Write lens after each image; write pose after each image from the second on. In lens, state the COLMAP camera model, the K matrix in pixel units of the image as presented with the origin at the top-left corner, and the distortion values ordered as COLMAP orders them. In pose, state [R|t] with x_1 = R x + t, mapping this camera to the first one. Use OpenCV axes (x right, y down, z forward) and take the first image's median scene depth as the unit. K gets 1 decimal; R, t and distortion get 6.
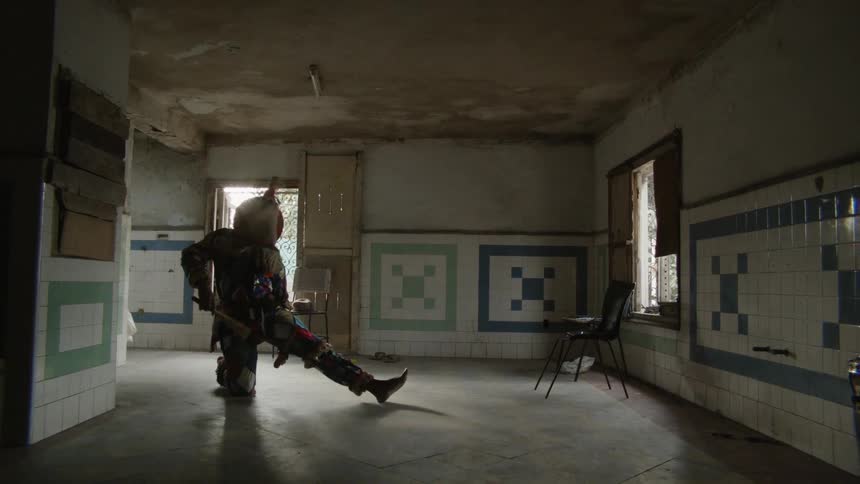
lens RADIAL K [[656.3, 0, 426.0], [0, 656.3, 235.5], [0, 0, 1]] dist [-0.161265, 0.158988]
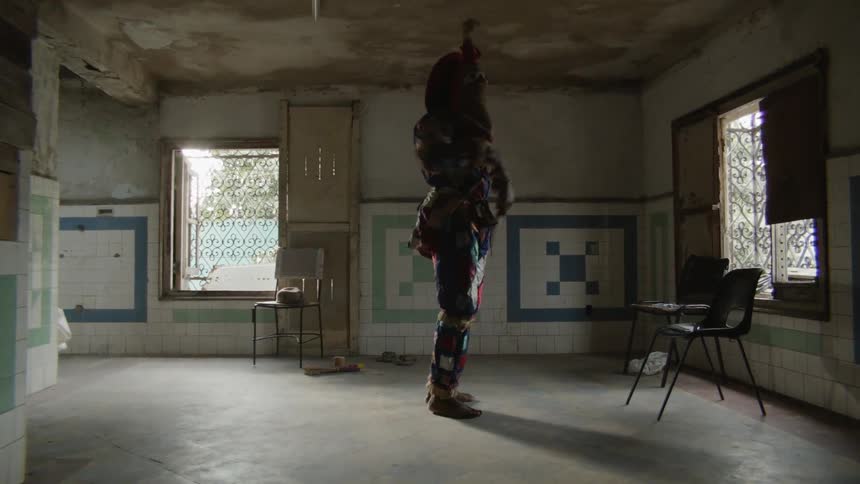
lens RADIAL K [[656.3, 0, 426.0], [0, 656.3, 235.5], [0, 0, 1]] dist [-0.161265, 0.158988]
pose [[0.997367, -0.018063, 0.070233, -0.076463], [0.015864, 0.999371, 0.031730, 0.012171], [-0.070762, -0.030532, 0.997026, 0.200948]]
